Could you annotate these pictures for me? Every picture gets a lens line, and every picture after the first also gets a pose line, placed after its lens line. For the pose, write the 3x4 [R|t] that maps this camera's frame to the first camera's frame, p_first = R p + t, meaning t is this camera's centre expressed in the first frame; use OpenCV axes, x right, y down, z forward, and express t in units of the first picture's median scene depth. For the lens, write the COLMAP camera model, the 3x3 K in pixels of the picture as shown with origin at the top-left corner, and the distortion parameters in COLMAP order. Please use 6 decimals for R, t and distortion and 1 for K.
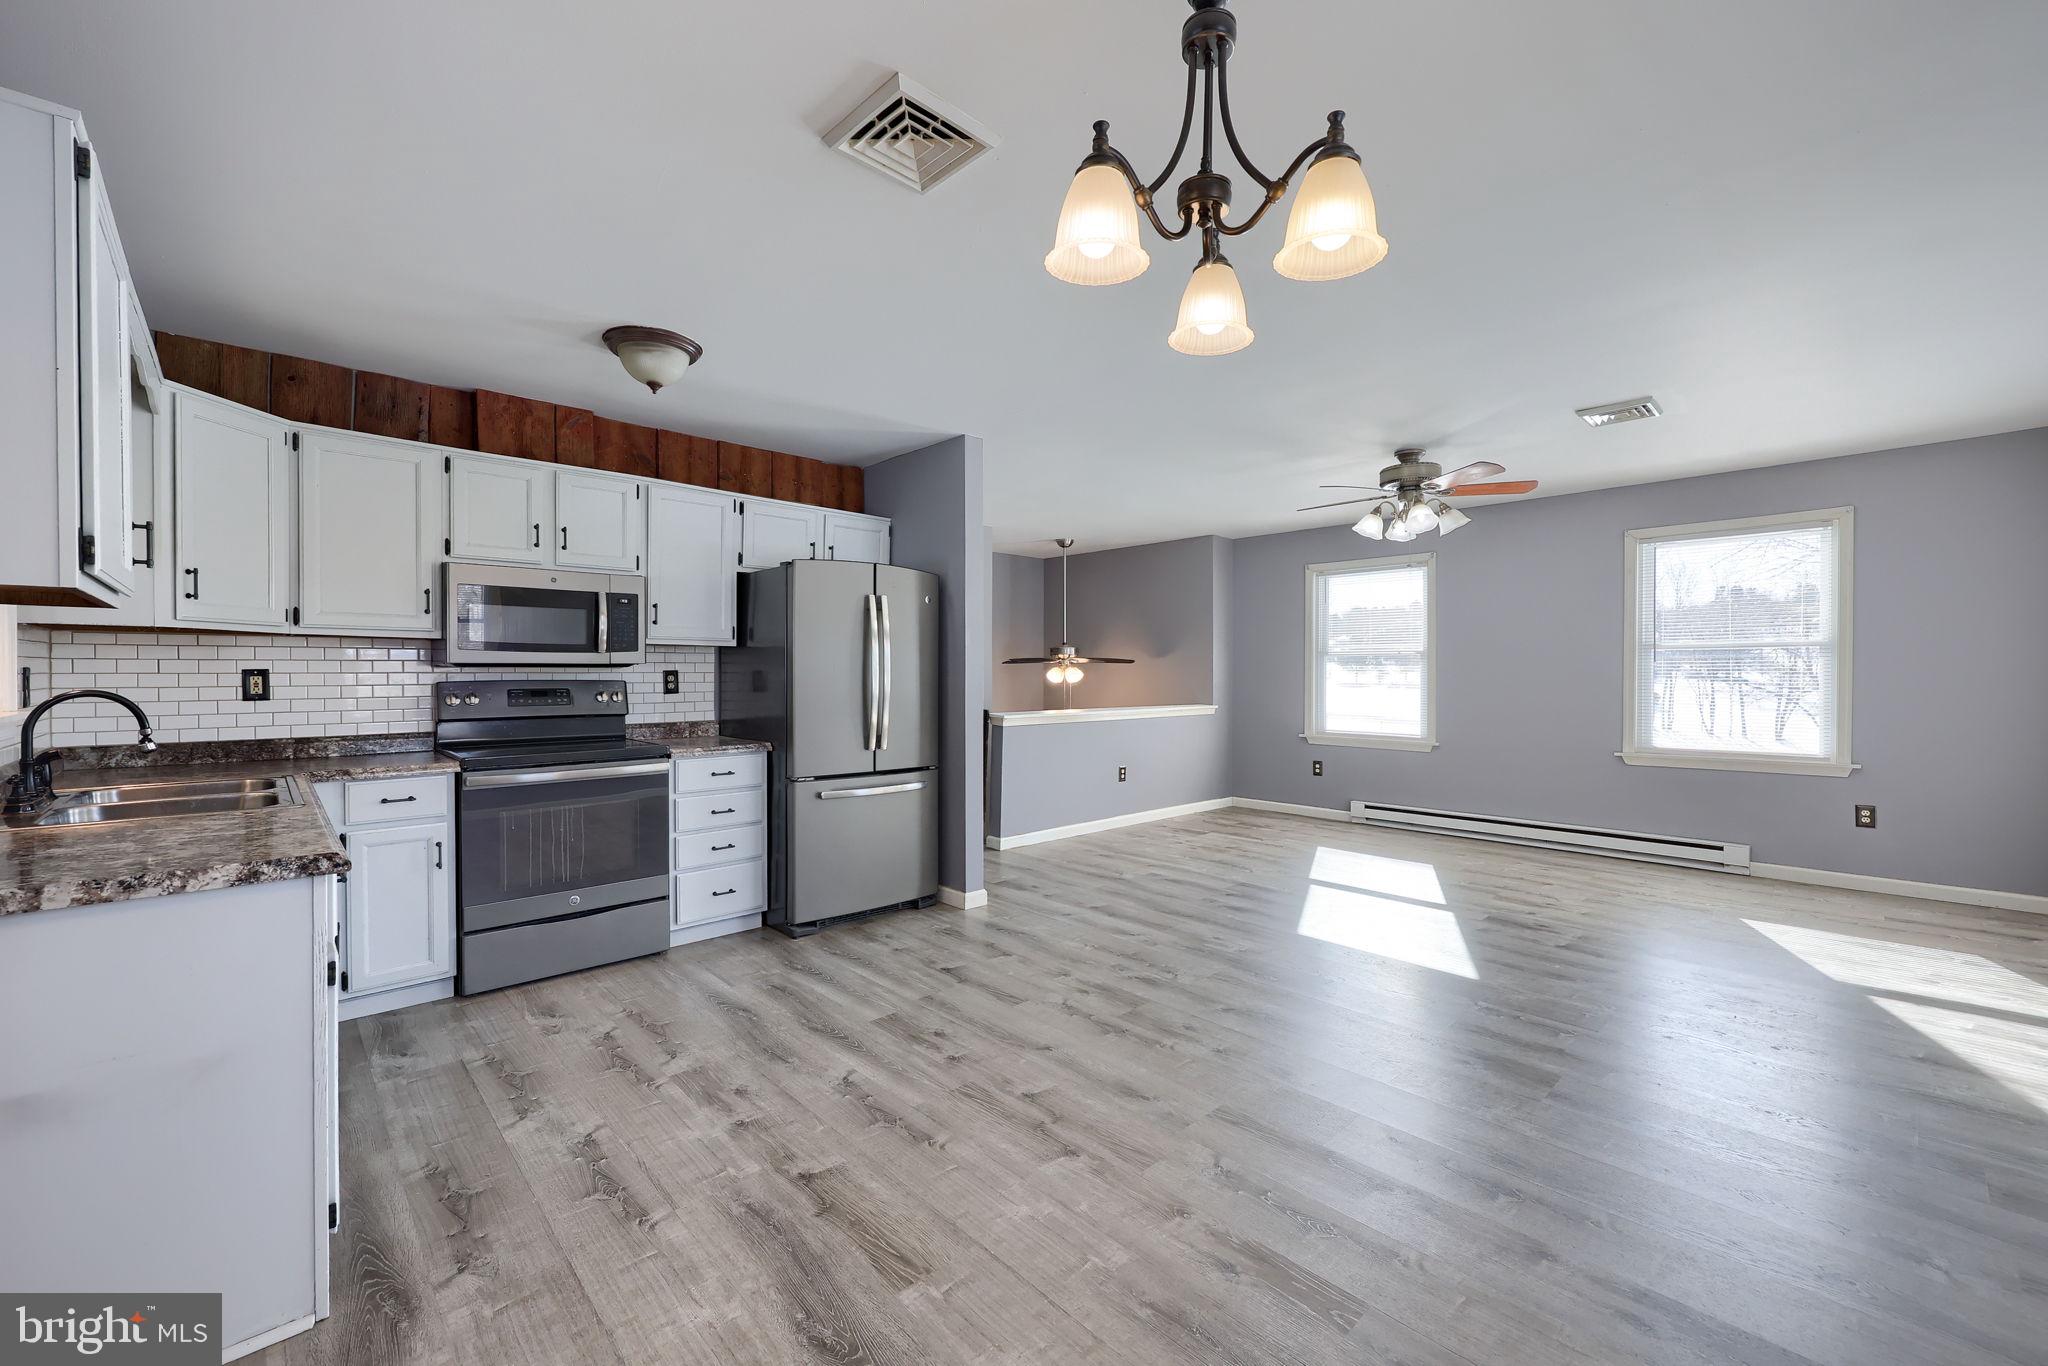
lens RADIAL K [[822.4, 0, 1018.5], [0, 822.4, 690.2], [0, 0, 1]] dist [-0.003721, -0.000740]
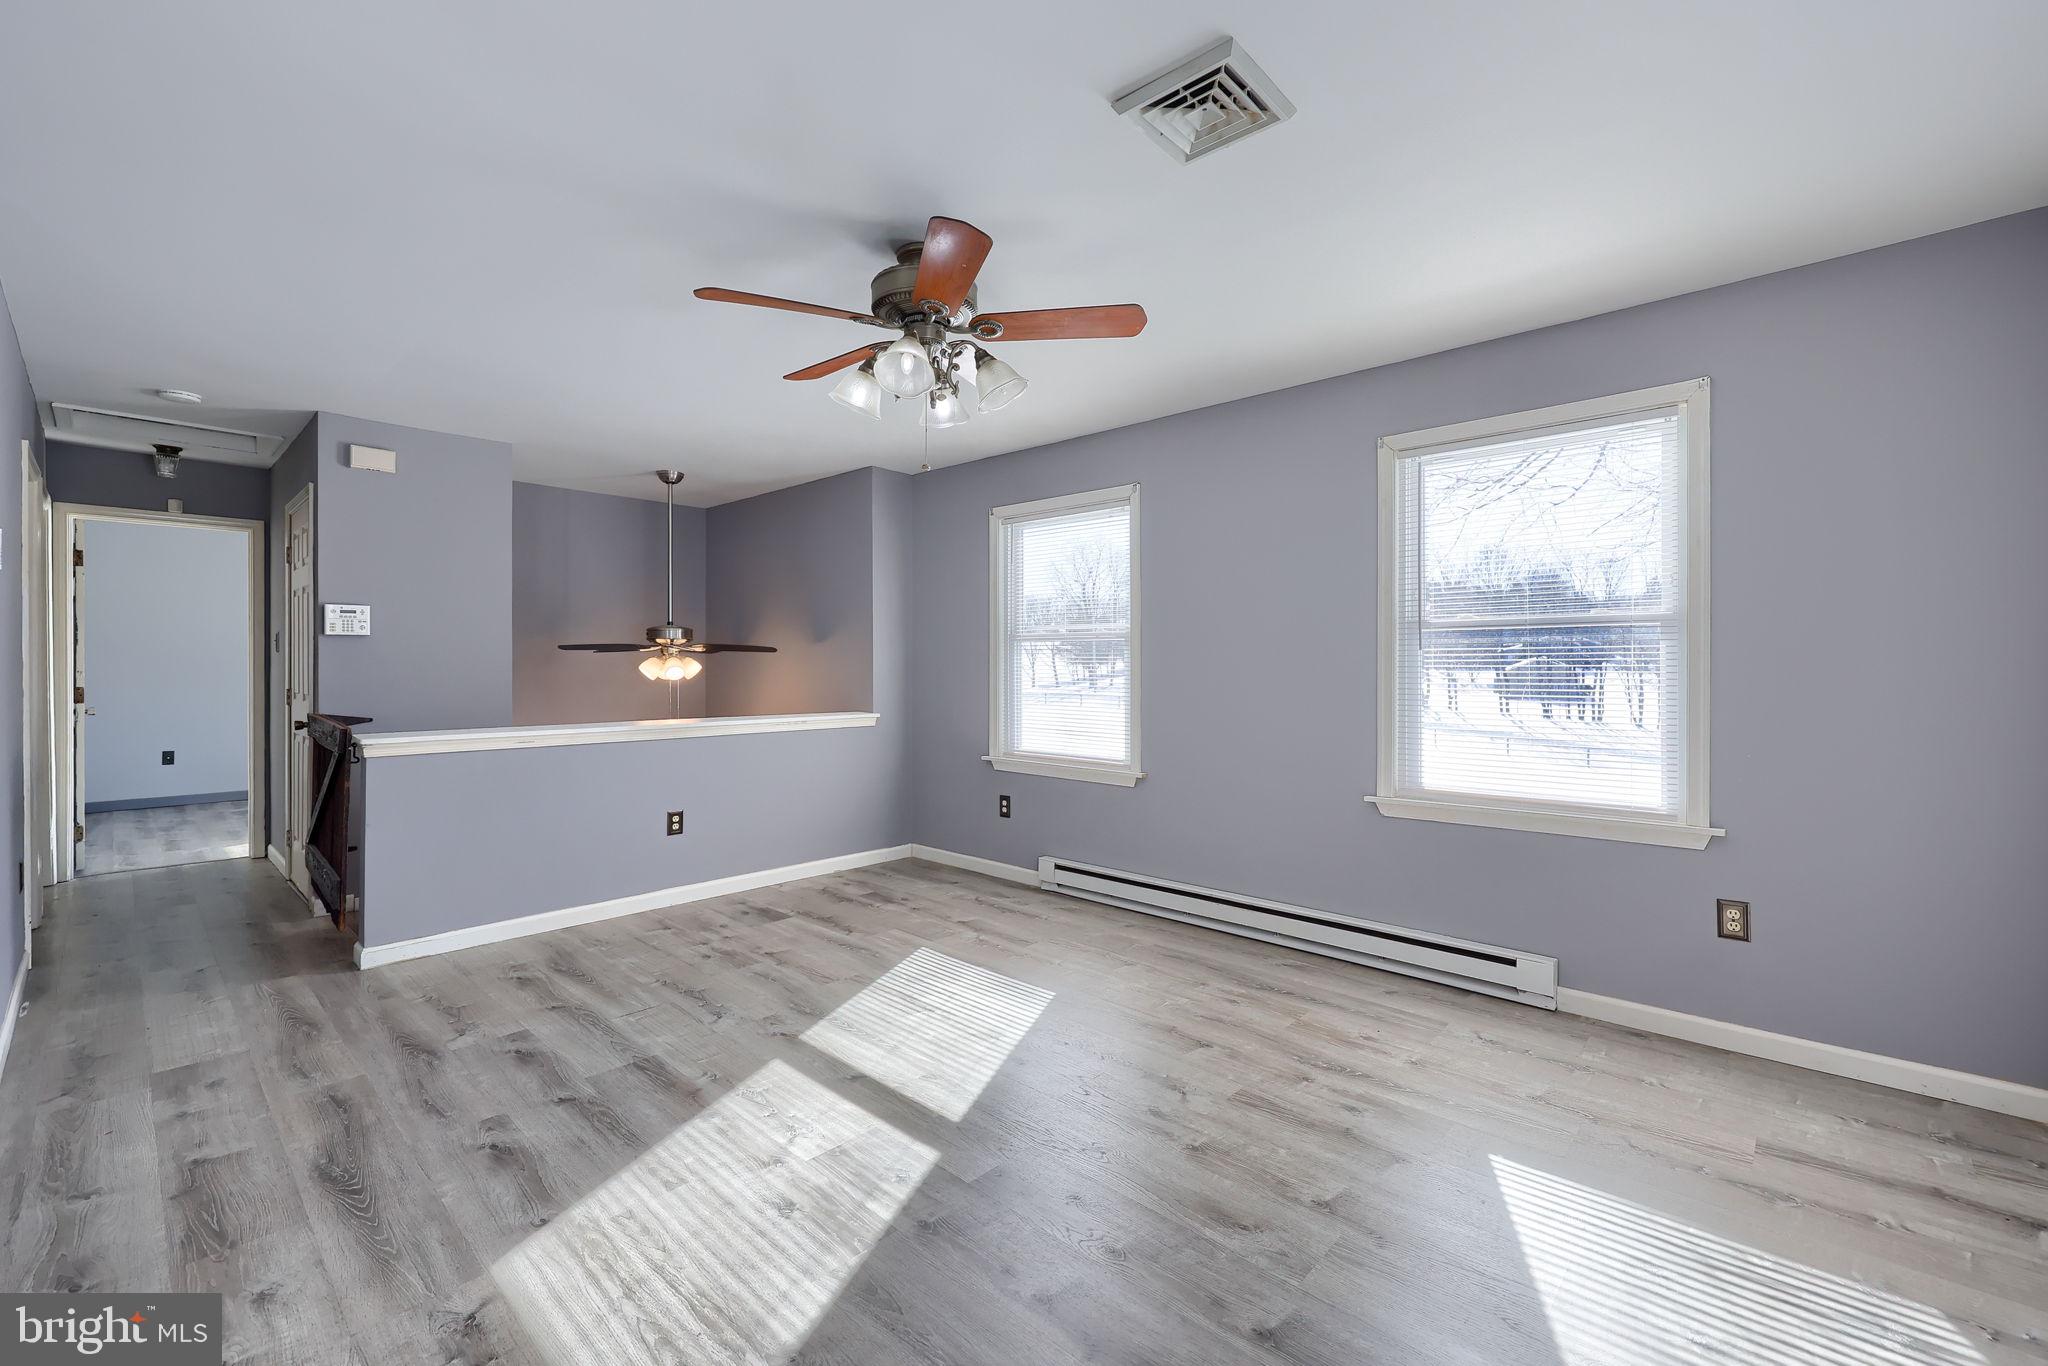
lens RADIAL K [[860.1, 0, 1018.0], [0, 860.1, 679.0], [0, 0, 1]] dist [-0.003202, 0.001660]
pose [[0.997756, -0.000349, 0.066953, 0.607784], [0.000447, 0.999999, -0.001449, -0.017993], [-0.066953, 0.001476, 0.997755, 0.531370]]
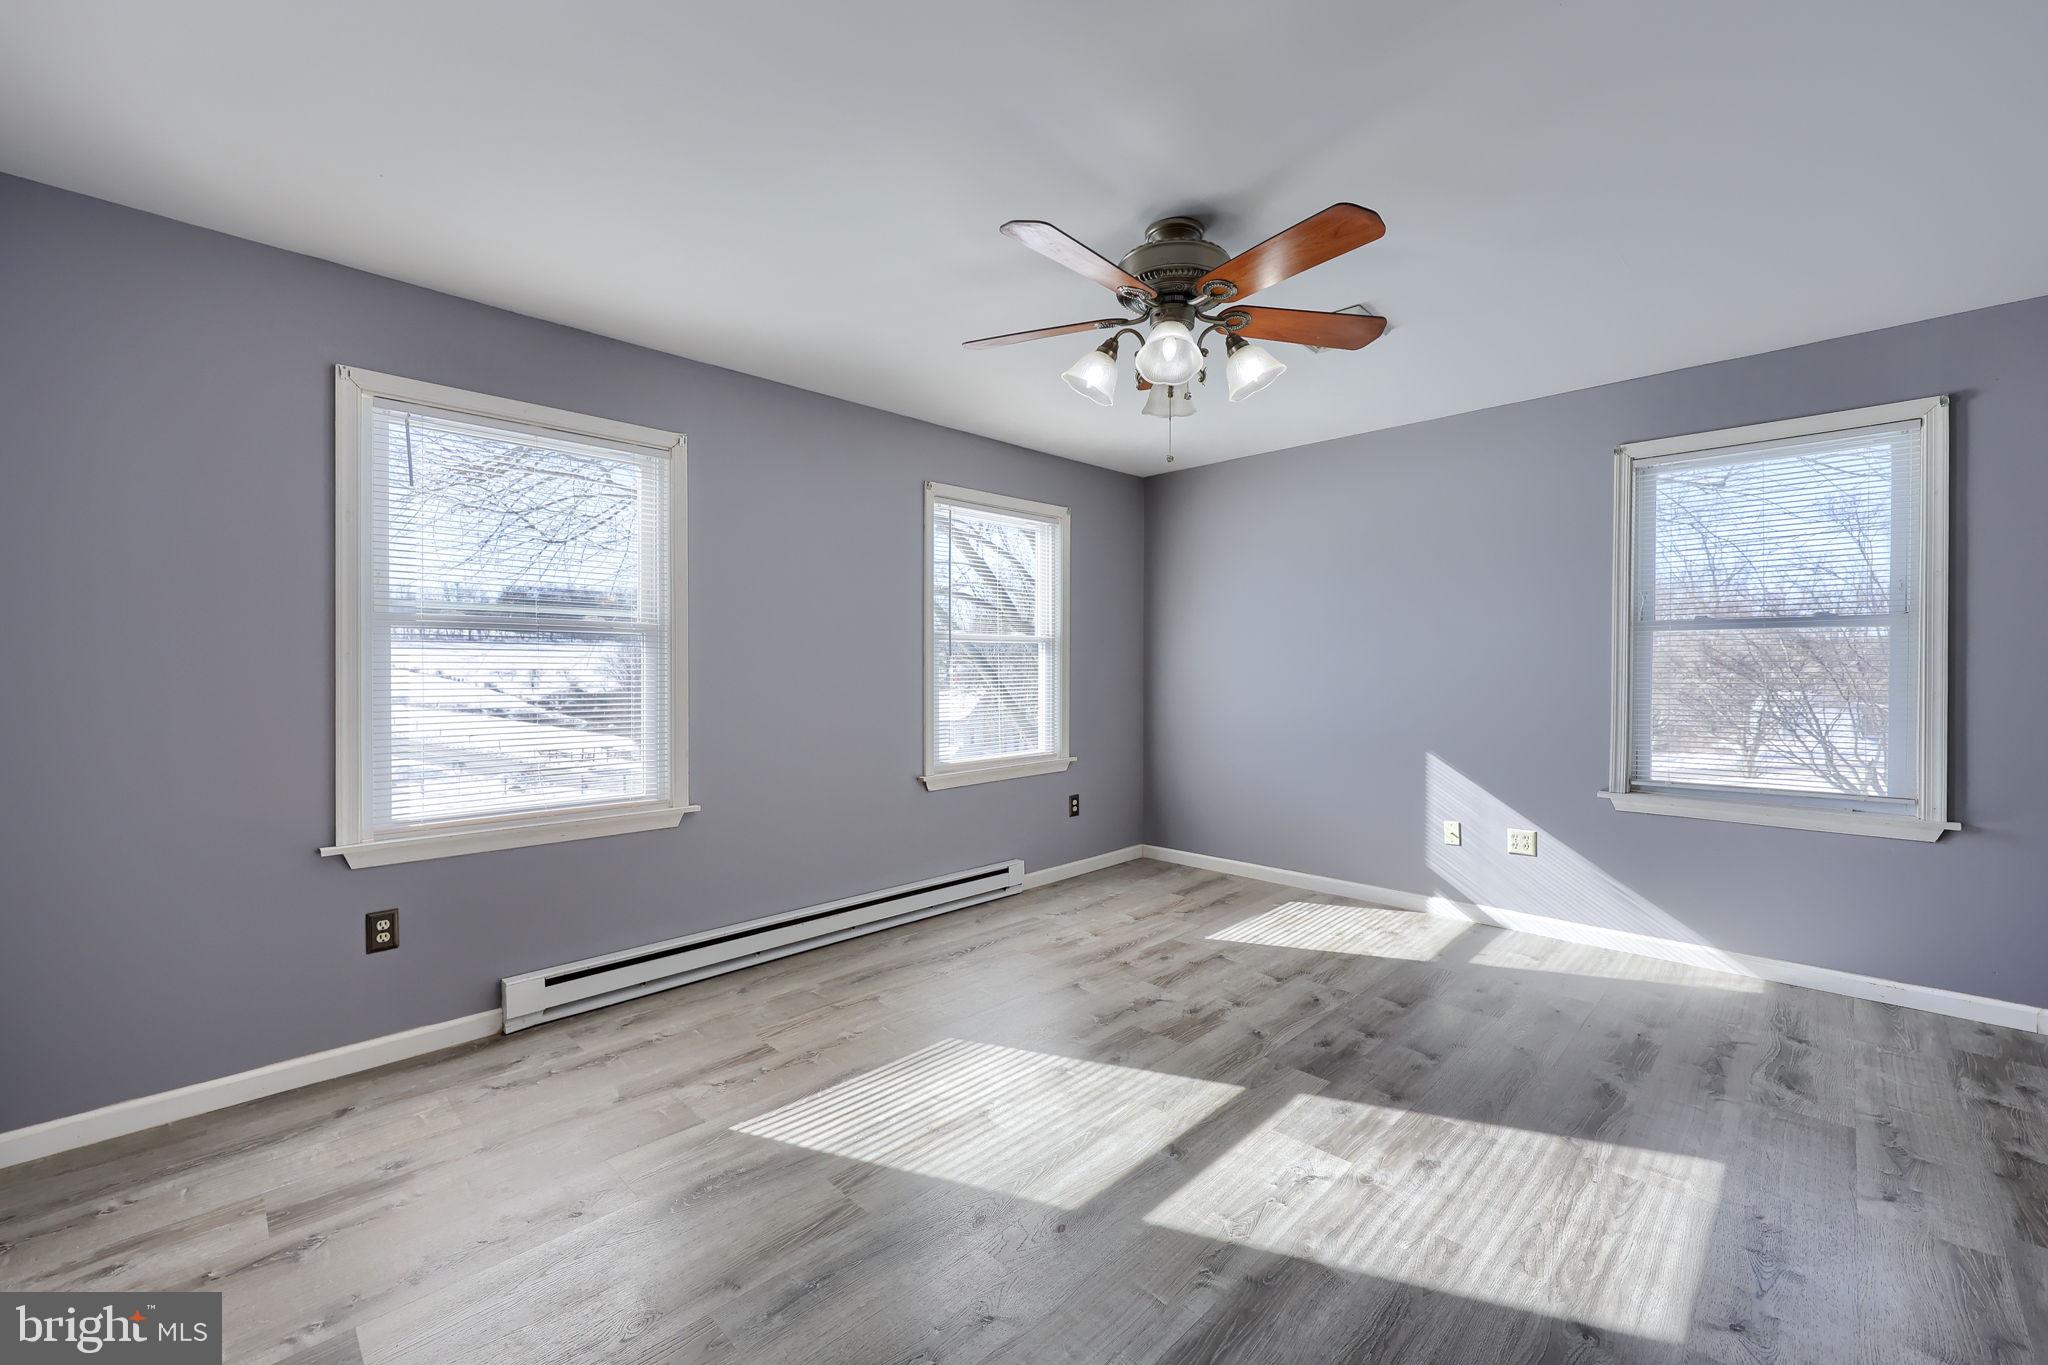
lens RADIAL K [[822.4, 0, 1034.5], [0, 822.4, 676.8], [0, 0, 1]] dist [-0.003721, -0.000740]
pose [[-0.040247, -0.010250, 0.999137, -0.027224], [0.022957, 0.999674, 0.011180, -0.030189], [-0.998926, 0.023388, -0.039999, 1.339855]]
